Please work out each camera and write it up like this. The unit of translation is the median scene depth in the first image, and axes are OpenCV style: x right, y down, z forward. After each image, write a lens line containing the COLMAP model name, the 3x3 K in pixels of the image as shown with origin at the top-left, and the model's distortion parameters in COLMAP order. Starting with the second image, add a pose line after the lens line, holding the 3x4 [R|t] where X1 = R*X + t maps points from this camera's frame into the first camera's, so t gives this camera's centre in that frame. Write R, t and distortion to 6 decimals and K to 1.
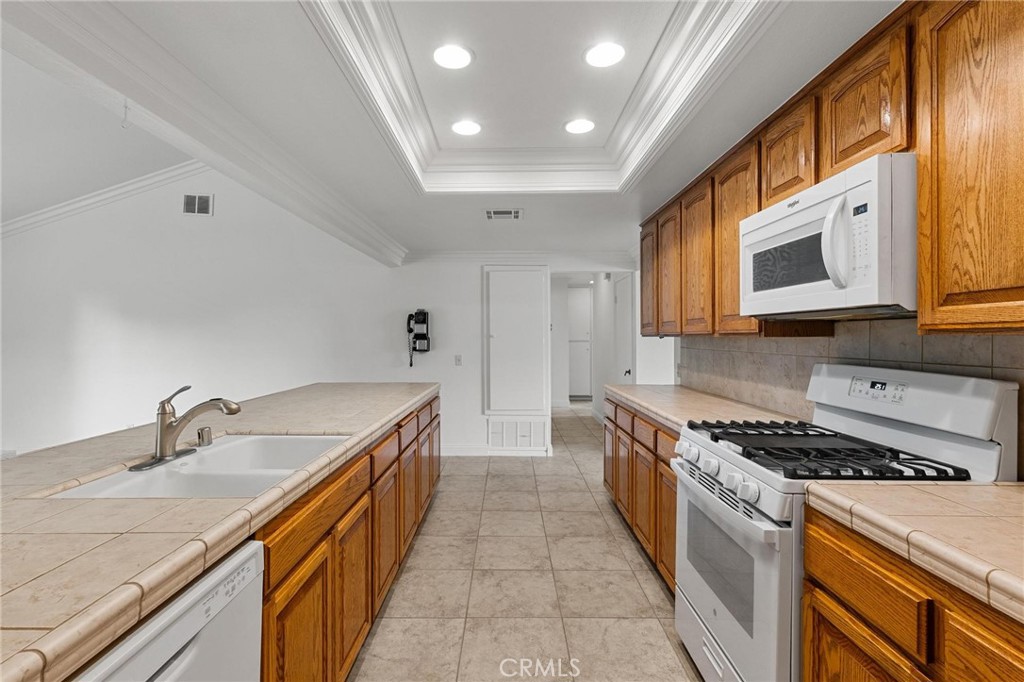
lens RADIAL K [[463.8, 0, 512.0], [0, 463.8, 341.0], [0, 0, 1]] dist [-0.002172, 0.000040]
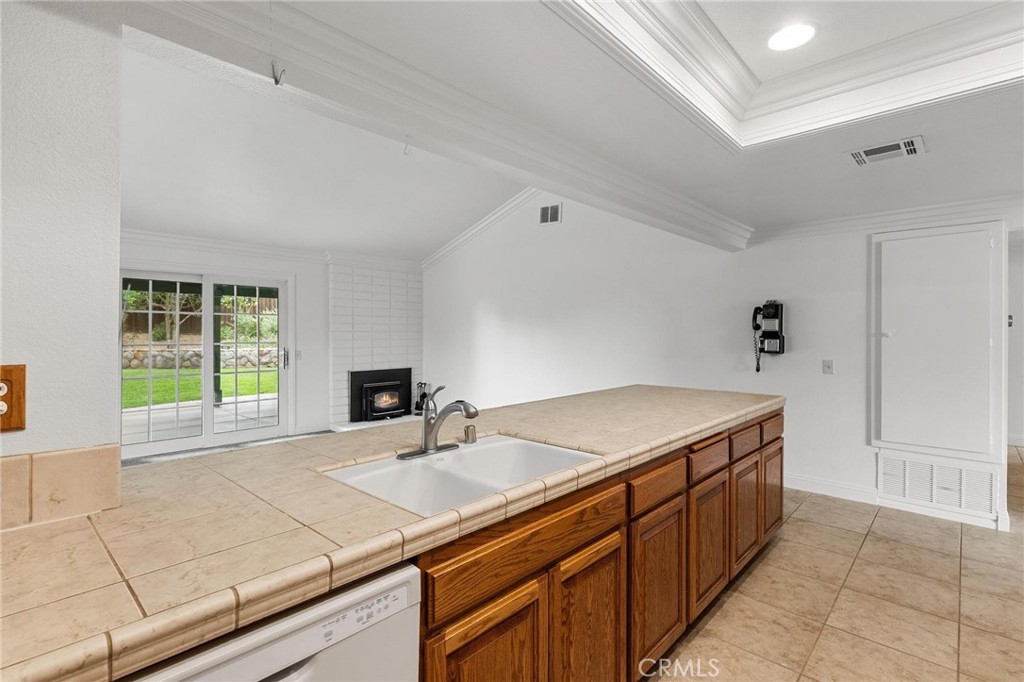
lens RADIAL K [[485.2, 0, 511.0], [0, 485.2, 338.4], [0, 0, 1]] dist [0.004319, 0.000672]
pose [[0.728870, 0.011468, -0.684556, 0.096126], [-0.008627, 0.999934, 0.007565, -0.011450], [0.684597, 0.000392, 0.728921, 0.175379]]
